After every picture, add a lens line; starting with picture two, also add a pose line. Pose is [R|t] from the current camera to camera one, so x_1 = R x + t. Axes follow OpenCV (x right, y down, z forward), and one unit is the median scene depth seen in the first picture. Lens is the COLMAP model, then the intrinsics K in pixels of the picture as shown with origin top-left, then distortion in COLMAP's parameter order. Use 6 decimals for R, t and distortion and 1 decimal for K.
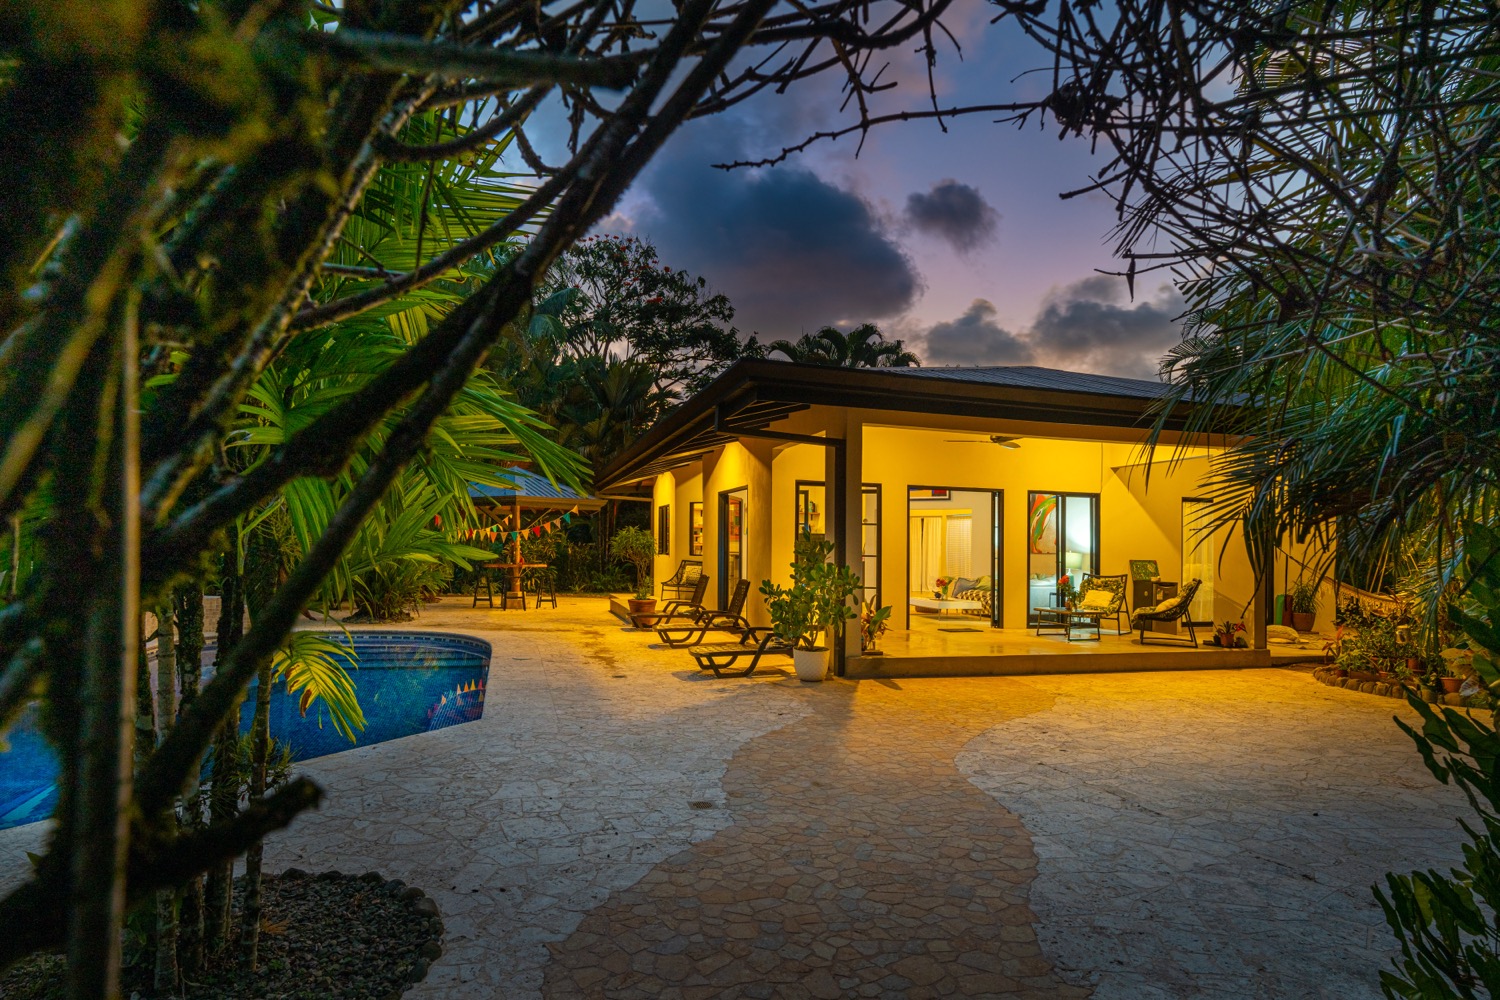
lens RADIAL K [[820.3, 0, 750.0], [0, 820.3, 500.0], [0, 0, 1]] dist [-0.000972, 0.001056]
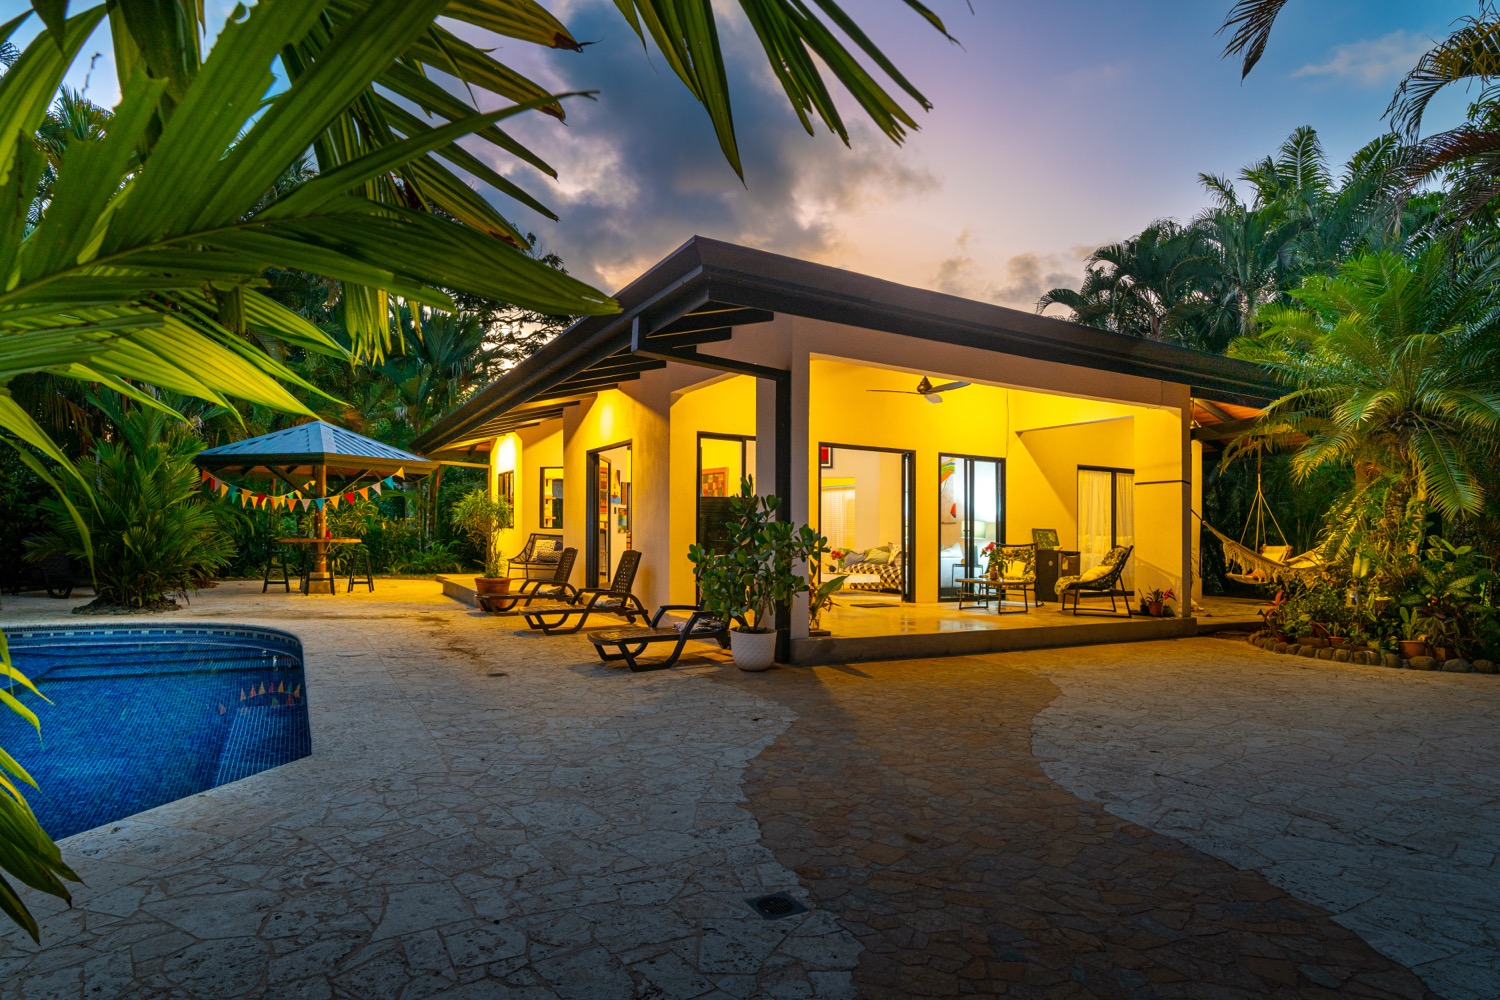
lens RADIAL K [[809.0, 0, 750.0], [0, 809.0, 500.0], [0, 0, 1]] dist [-0.006701, 0.004652]
pose [[0.973624, 0.008086, 0.228016, -0.073400], [-0.012183, 0.999789, 0.016565, 0.029071], [-0.227834, -0.018906, 0.973516, 0.165197]]
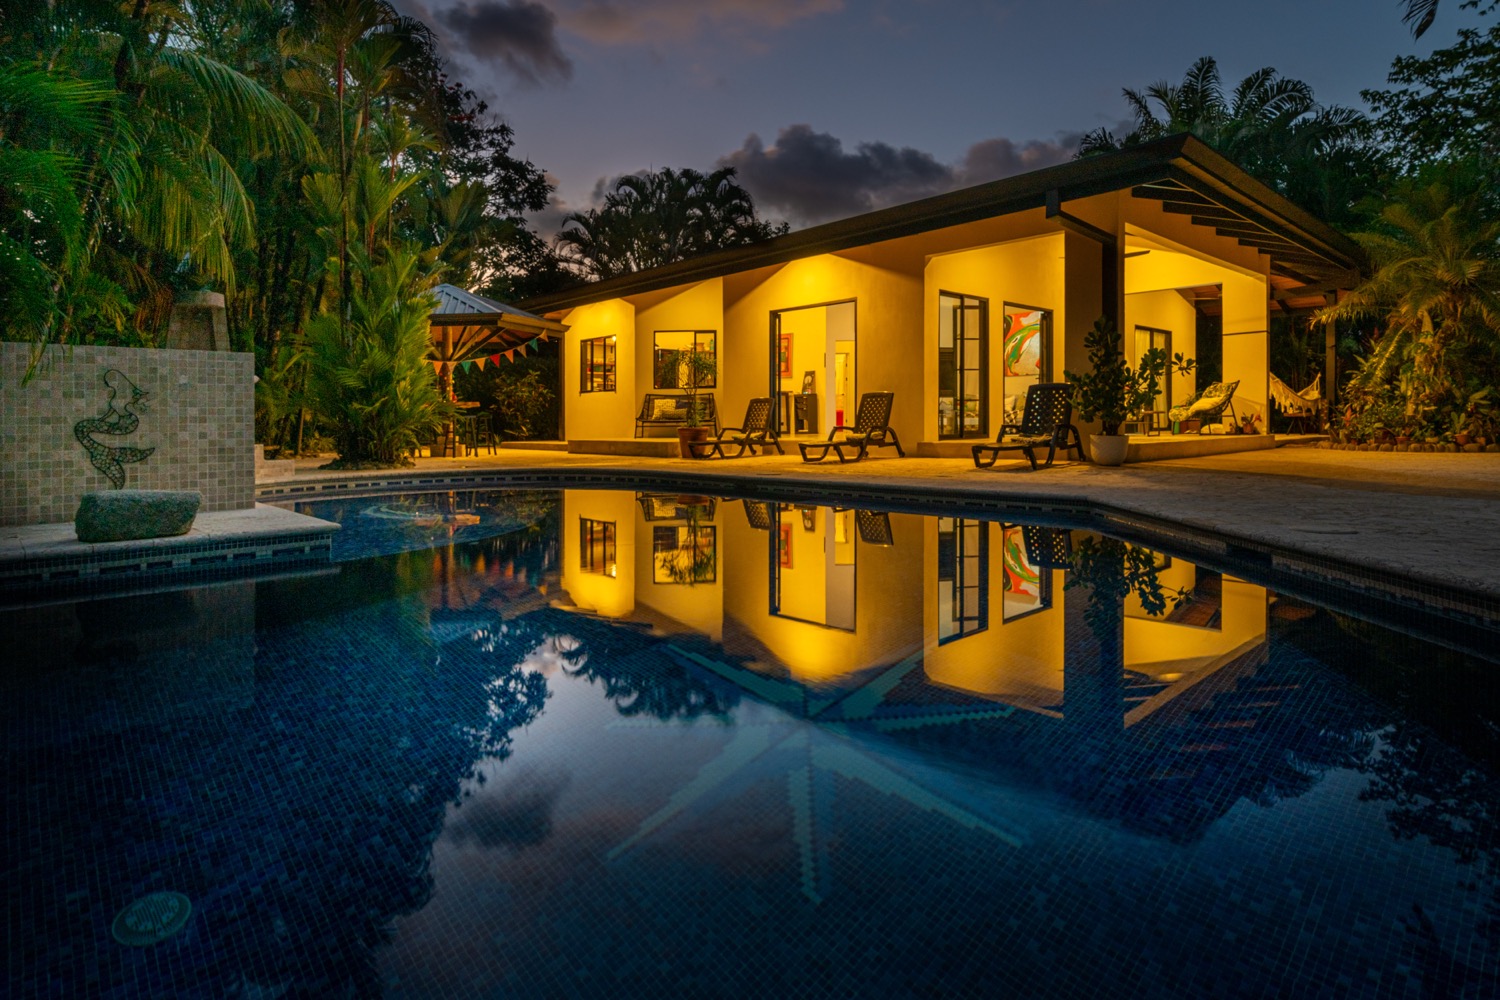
lens RADIAL K [[803.8, 0, 749.7], [0, 803.8, 411.5], [0, 0, 1]] dist [-0.004947, -0.000051]
pose [[0.891875, -0.023896, 0.451650, -0.534669], [0.002718, 0.998868, 0.047481, 0.069744], [-0.452274, -0.041120, 0.890931, 0.212993]]
